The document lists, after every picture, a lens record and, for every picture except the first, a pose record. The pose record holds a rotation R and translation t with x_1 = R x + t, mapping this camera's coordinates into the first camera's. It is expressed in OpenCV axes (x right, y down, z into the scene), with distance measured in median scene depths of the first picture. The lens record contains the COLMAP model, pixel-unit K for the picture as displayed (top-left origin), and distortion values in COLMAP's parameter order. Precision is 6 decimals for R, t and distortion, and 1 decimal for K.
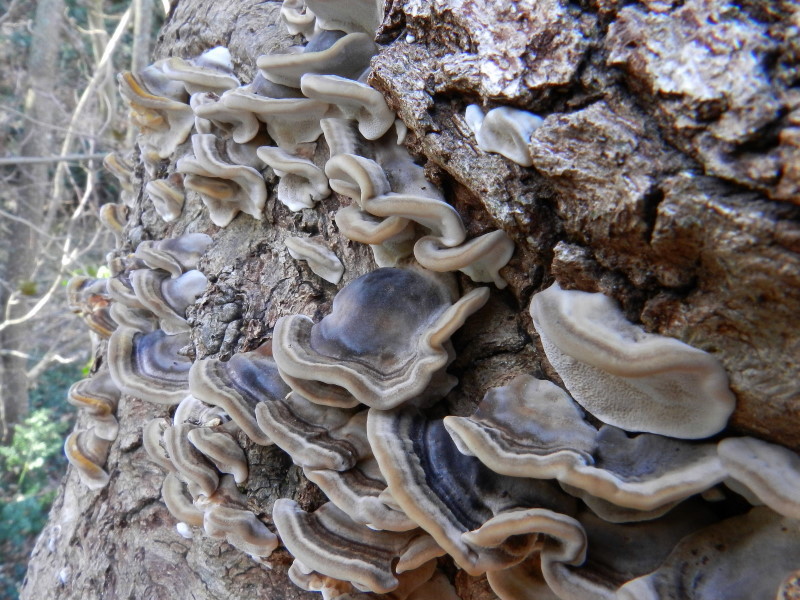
lens RADIAL K [[584.2, 0, 399.4], [0, 584.2, 300.3], [0, 0, 1]] dist [0.005517, -0.005309]
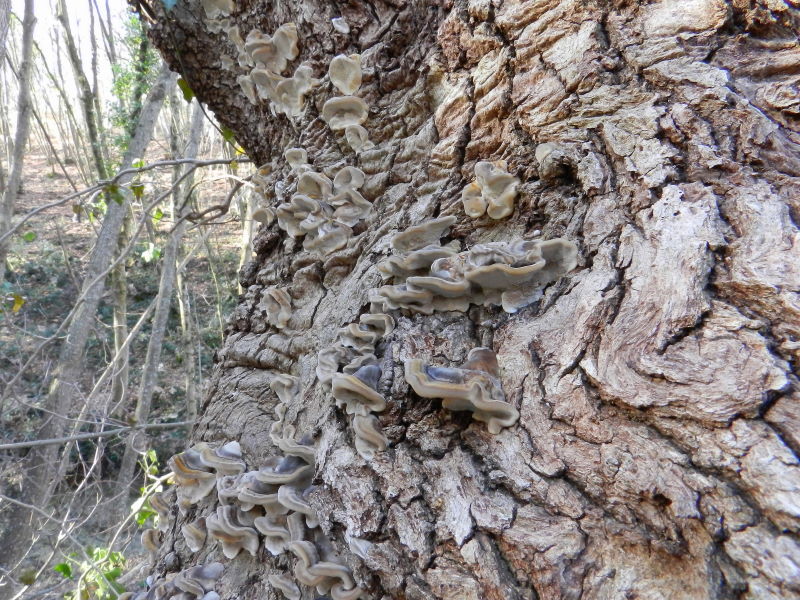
lens RADIAL K [[532.9, 0, 401.1], [0, 532.9, 299.9], [0, 0, 1]] dist [0.011594, -0.001986]
pose [[0.996483, -0.065693, 0.052018, 0.142332], [0.081232, 0.909678, -0.407292, -0.138917], [-0.020564, 0.410085, 0.911815, -0.677538]]
